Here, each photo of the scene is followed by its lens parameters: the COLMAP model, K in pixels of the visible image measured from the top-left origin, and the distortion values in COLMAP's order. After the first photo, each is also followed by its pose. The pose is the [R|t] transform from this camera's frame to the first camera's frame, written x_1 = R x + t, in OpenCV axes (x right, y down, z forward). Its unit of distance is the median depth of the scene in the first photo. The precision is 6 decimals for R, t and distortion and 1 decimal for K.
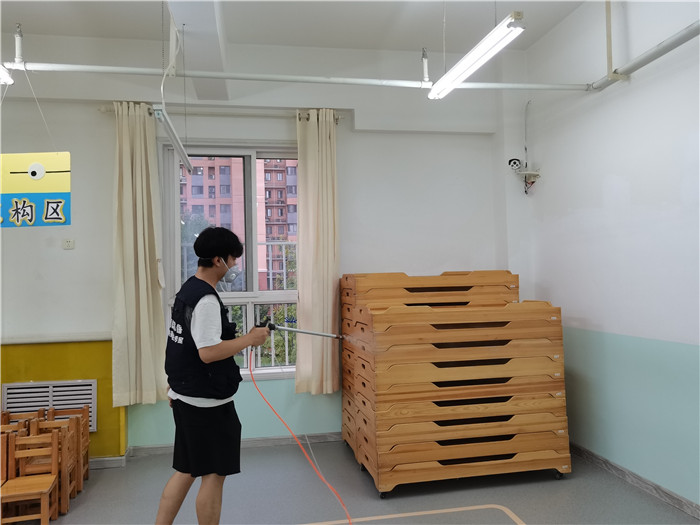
lens RADIAL K [[560.1, 0, 350.0], [0, 560.1, 262.5], [0, 0, 1]] dist [0.074769, -0.086994]
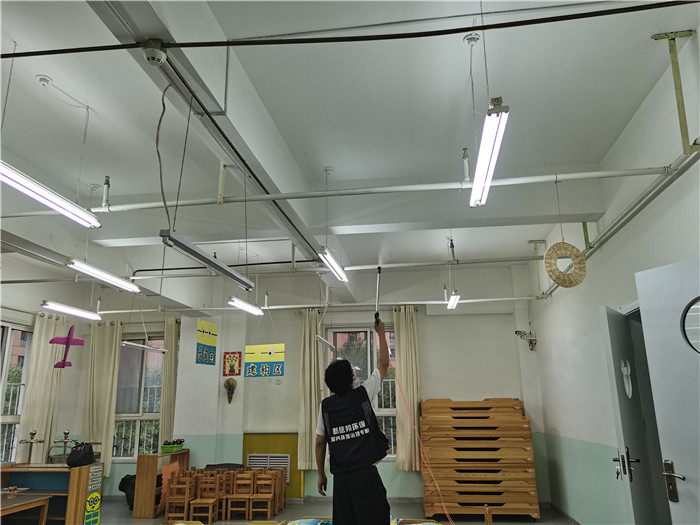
lens RADIAL K [[560.1, 0, 350.0], [0, 560.1, 262.5], [0, 0, 1]] dist [0.074769, -0.086994]
pose [[0.954250, -0.061172, -0.292685, 0.389510], [-0.003666, 0.976382, -0.216019, -0.018644], [0.298987, 0.207209, 0.931489, -0.963110]]
